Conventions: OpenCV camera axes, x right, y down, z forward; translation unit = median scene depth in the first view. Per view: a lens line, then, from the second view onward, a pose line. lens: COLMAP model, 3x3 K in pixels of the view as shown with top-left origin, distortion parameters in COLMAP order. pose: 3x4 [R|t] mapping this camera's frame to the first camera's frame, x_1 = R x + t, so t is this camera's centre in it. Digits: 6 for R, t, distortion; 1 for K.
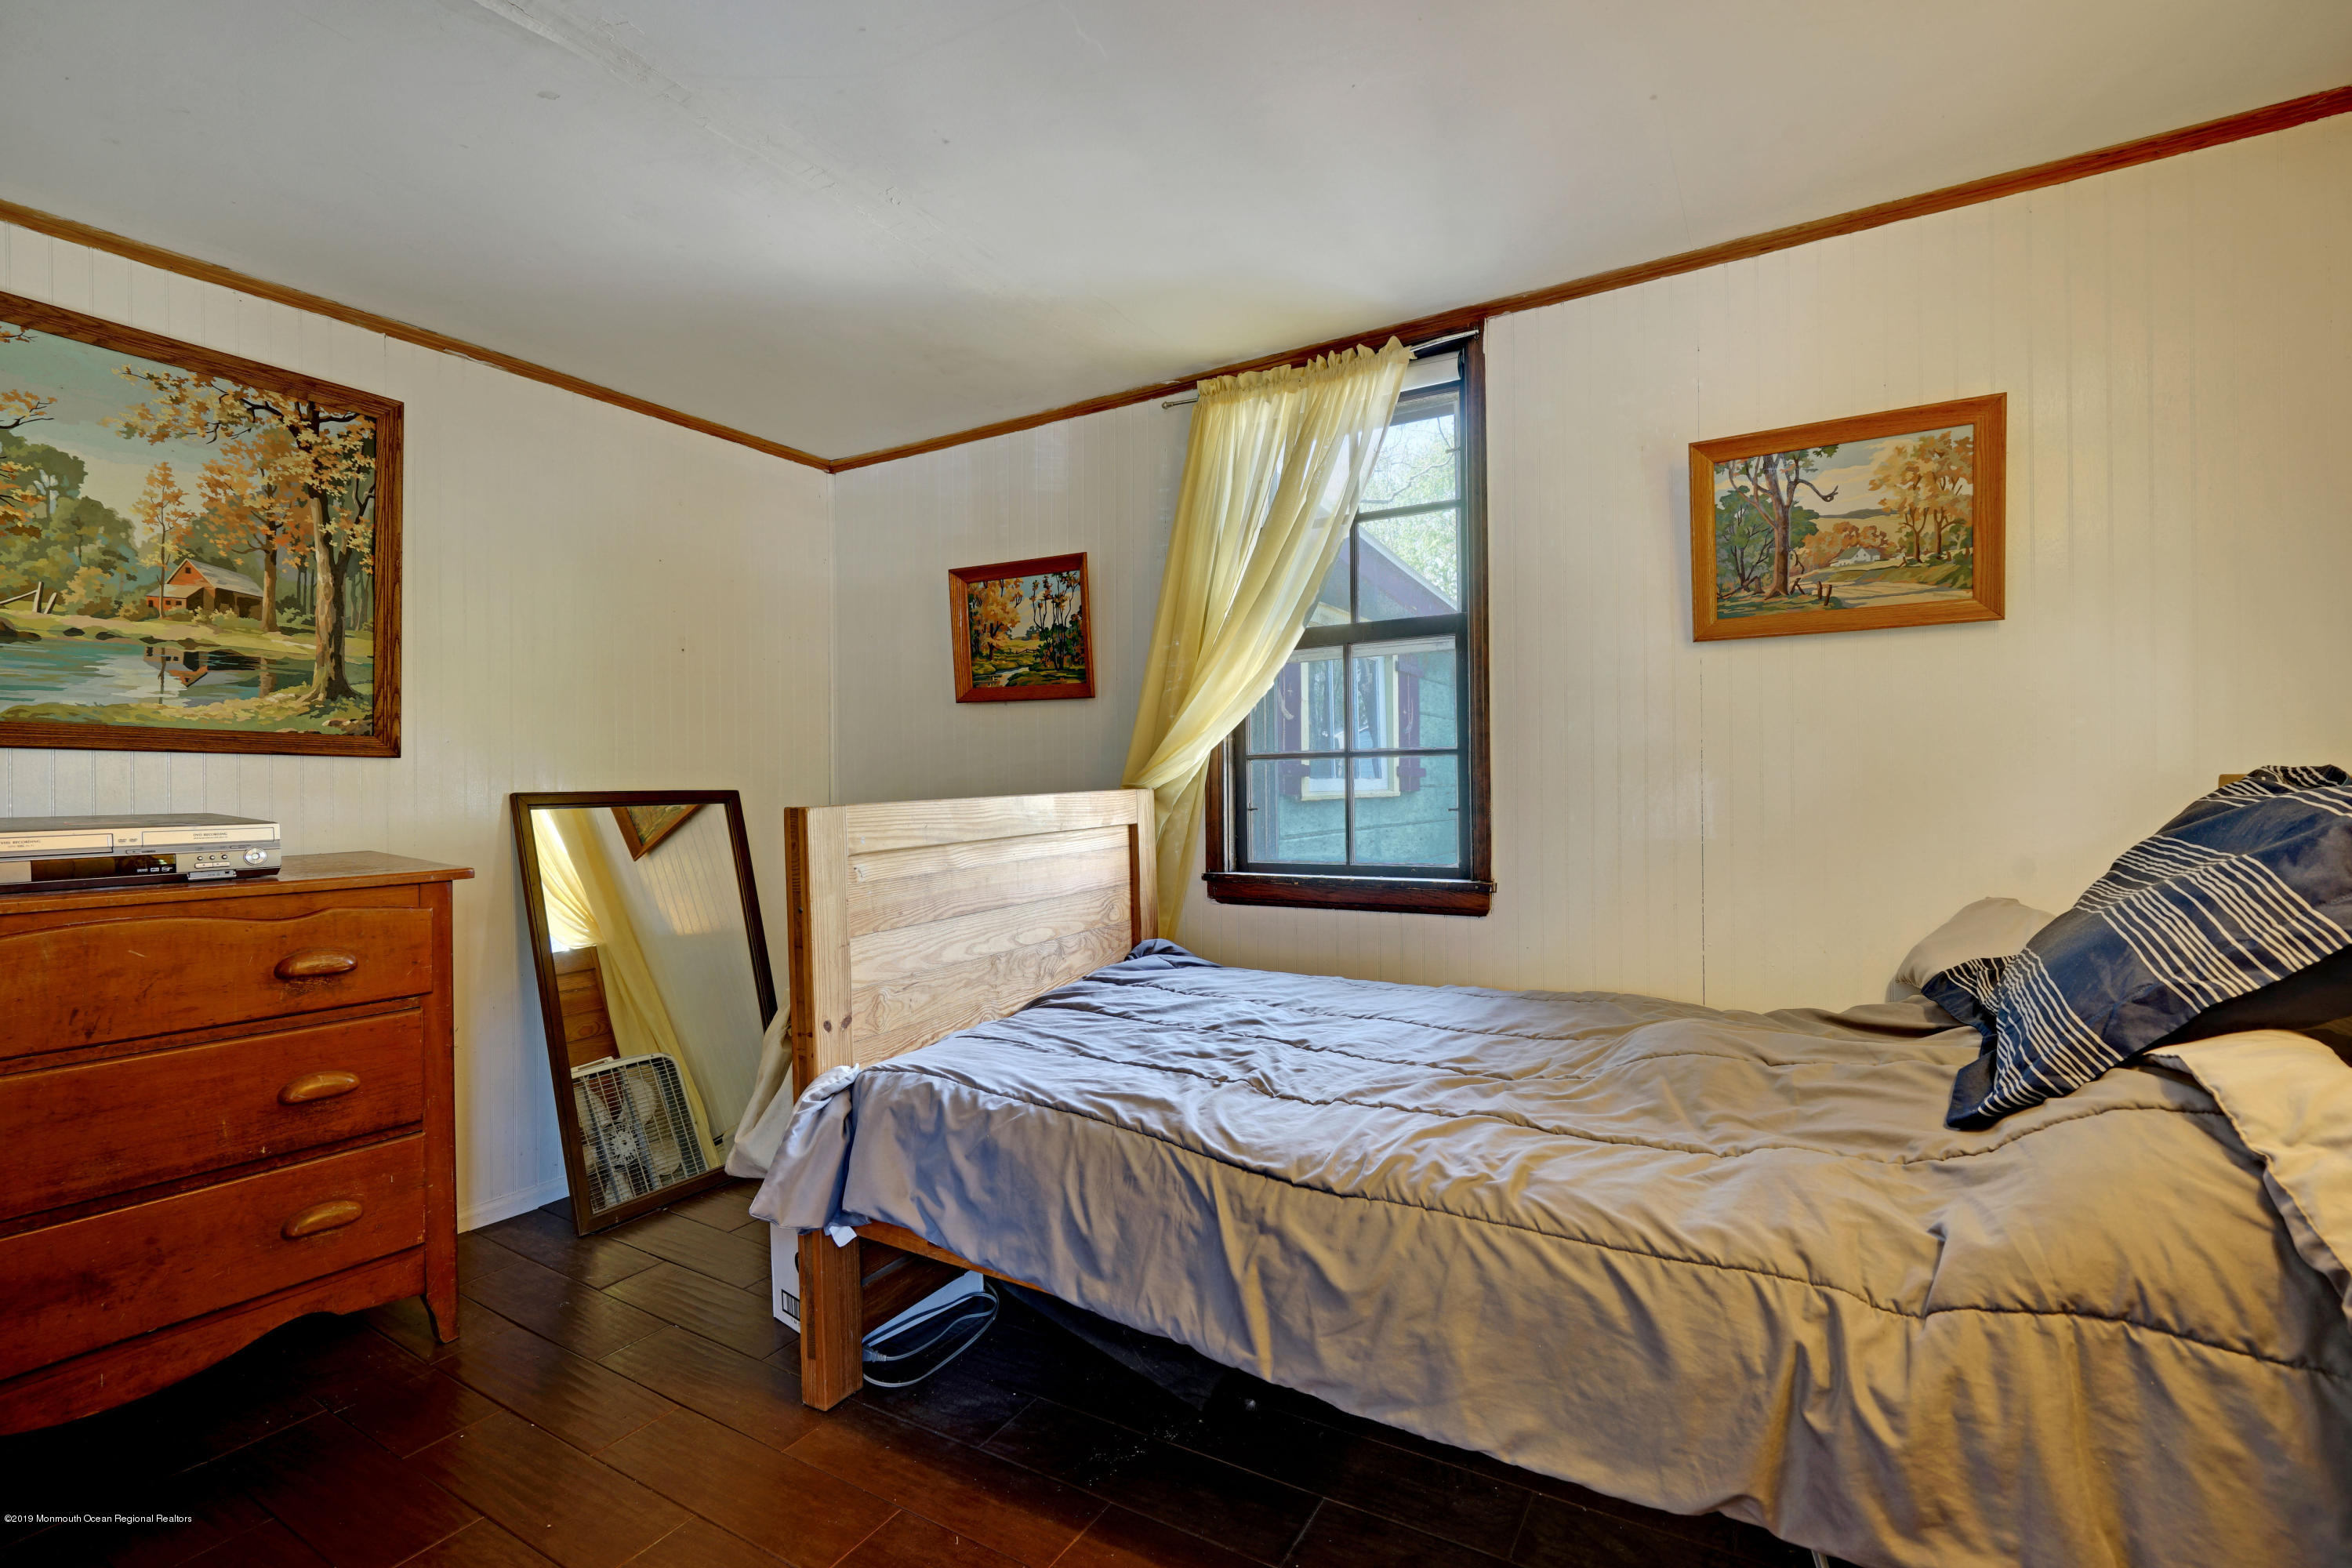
lens RADIAL K [[1059.5, 0, 1164.9], [0, 1059.5, 784.1], [0, 0, 1]] dist [-0.003417, 0.000045]
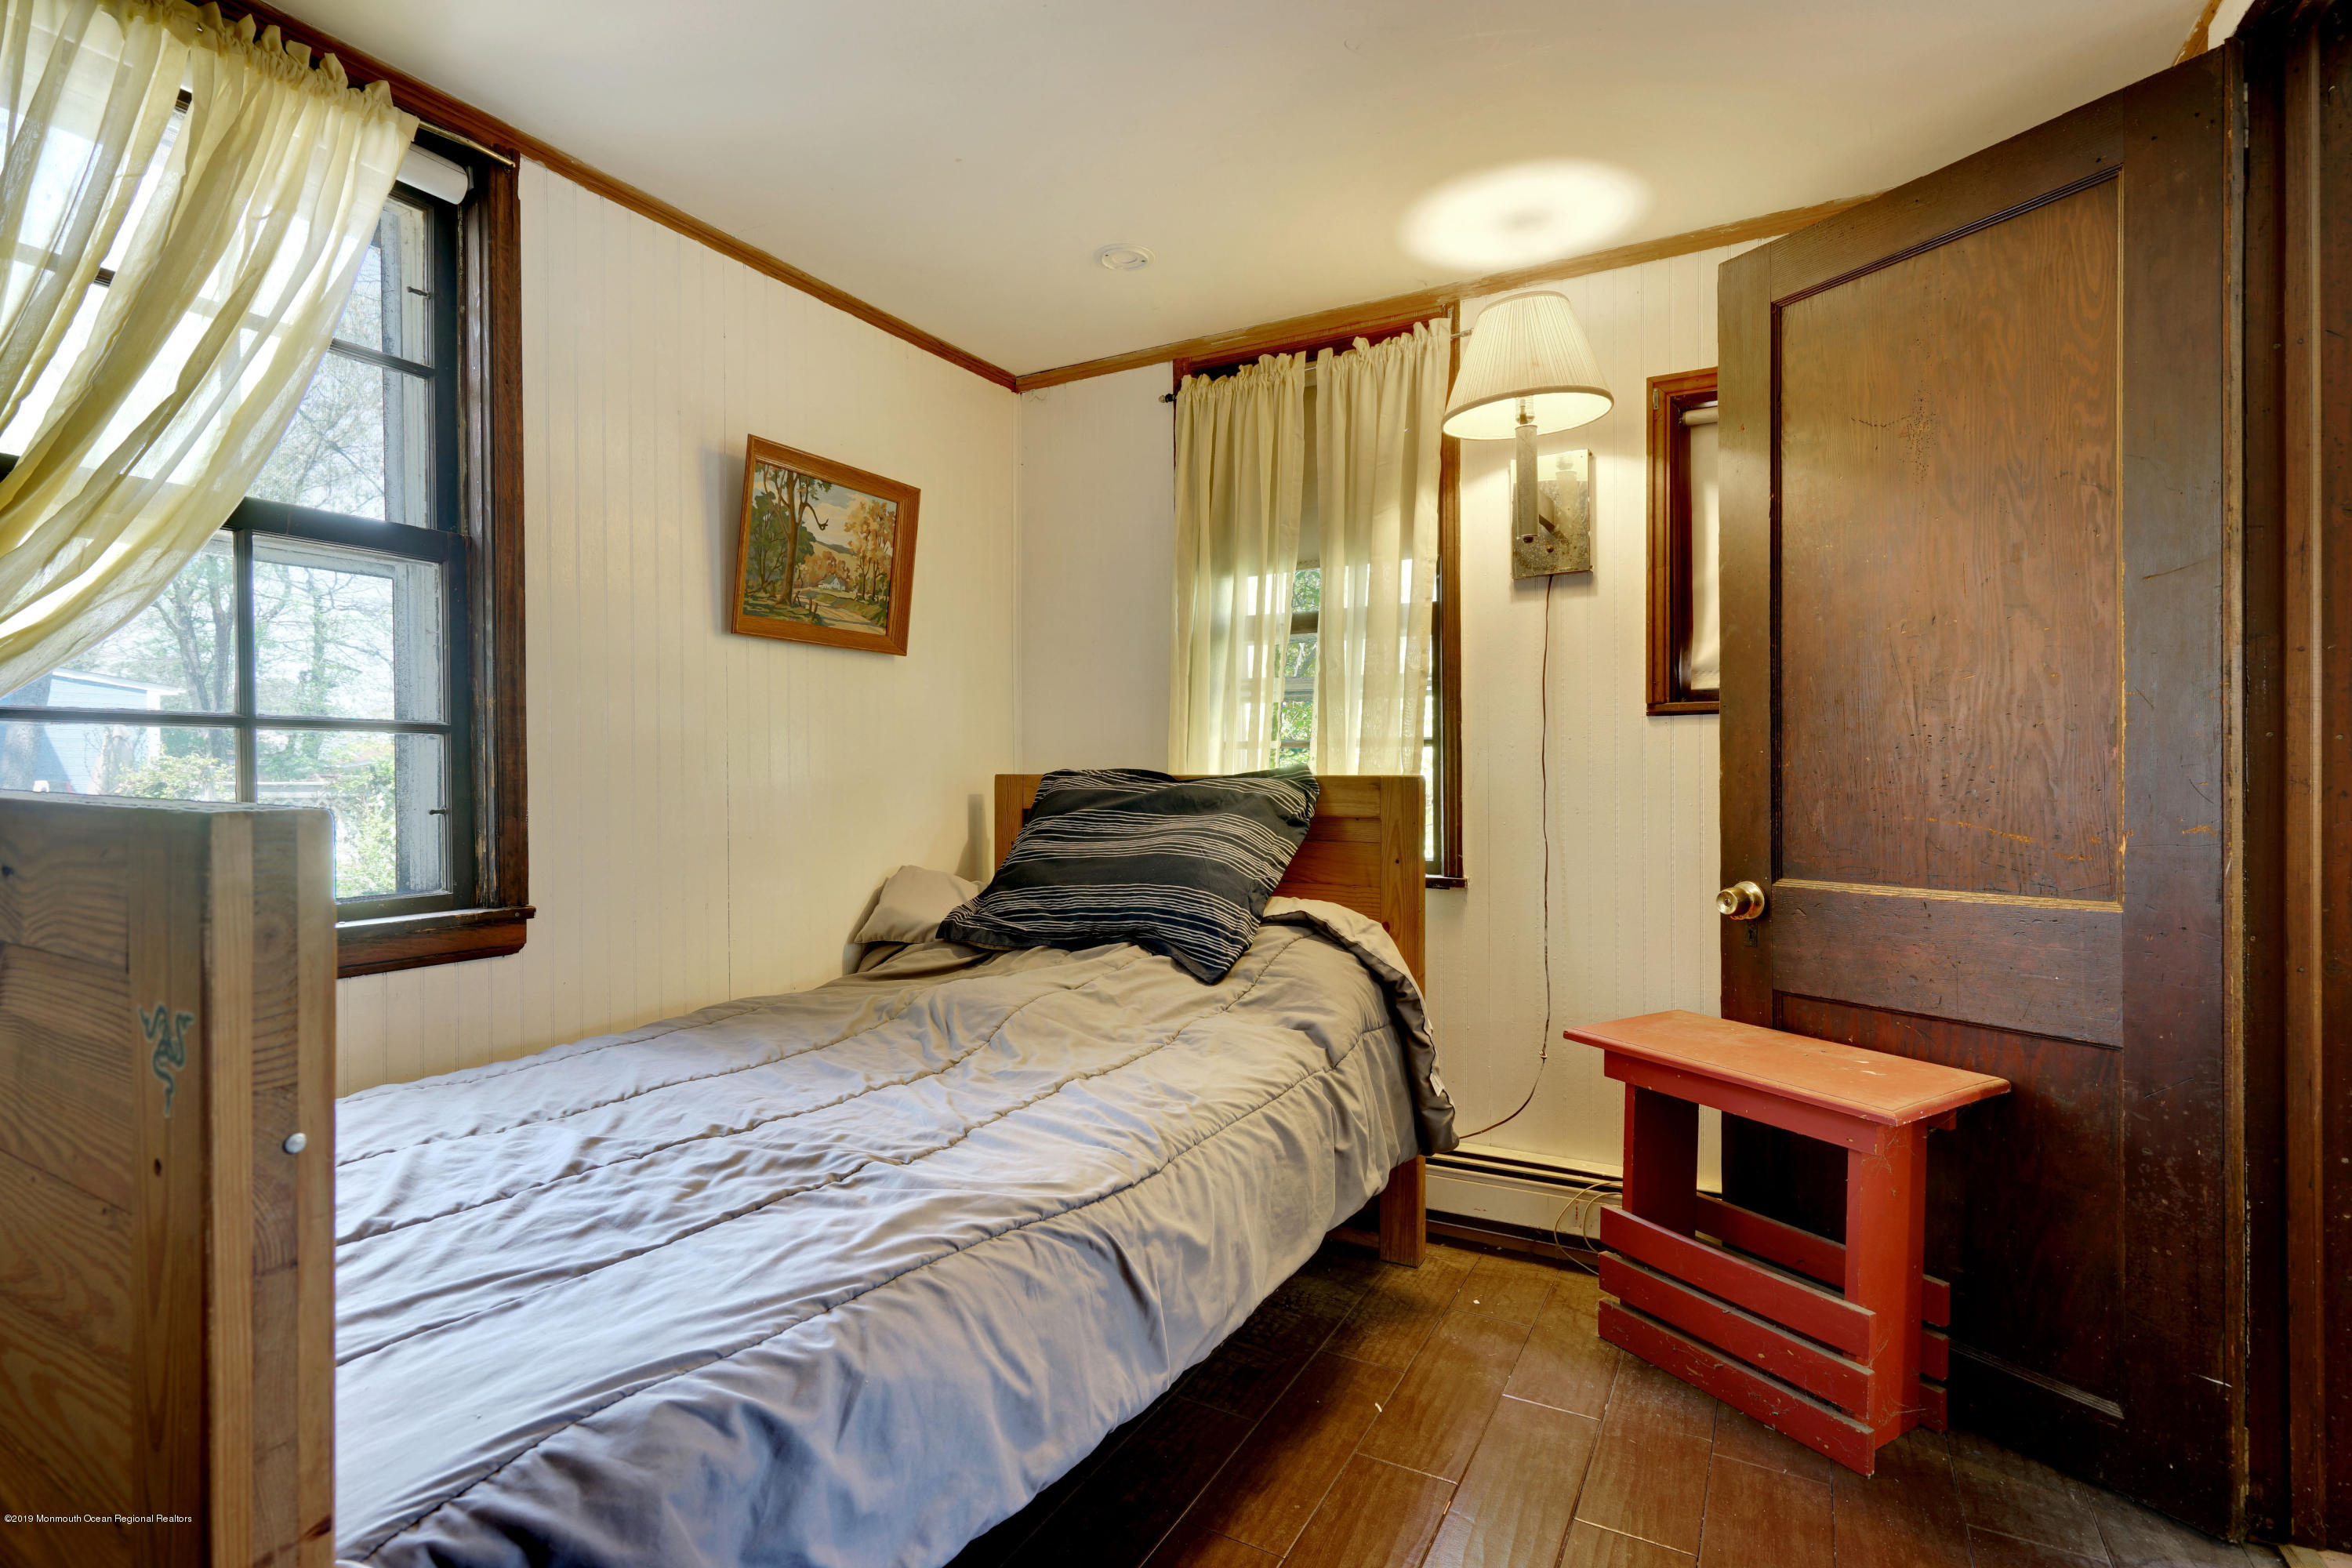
lens RADIAL K [[1138.8, 0, 1170.0], [0, 1138.8, 784.3], [0, 0, 1]] dist [0.002359, 0.001463]
pose [[-0.033400, 0.006096, 0.999423, -0.631136], [0.002912, 0.999978, -0.006003, 0.015128], [-0.999438, 0.002710, -0.033417, 0.693655]]
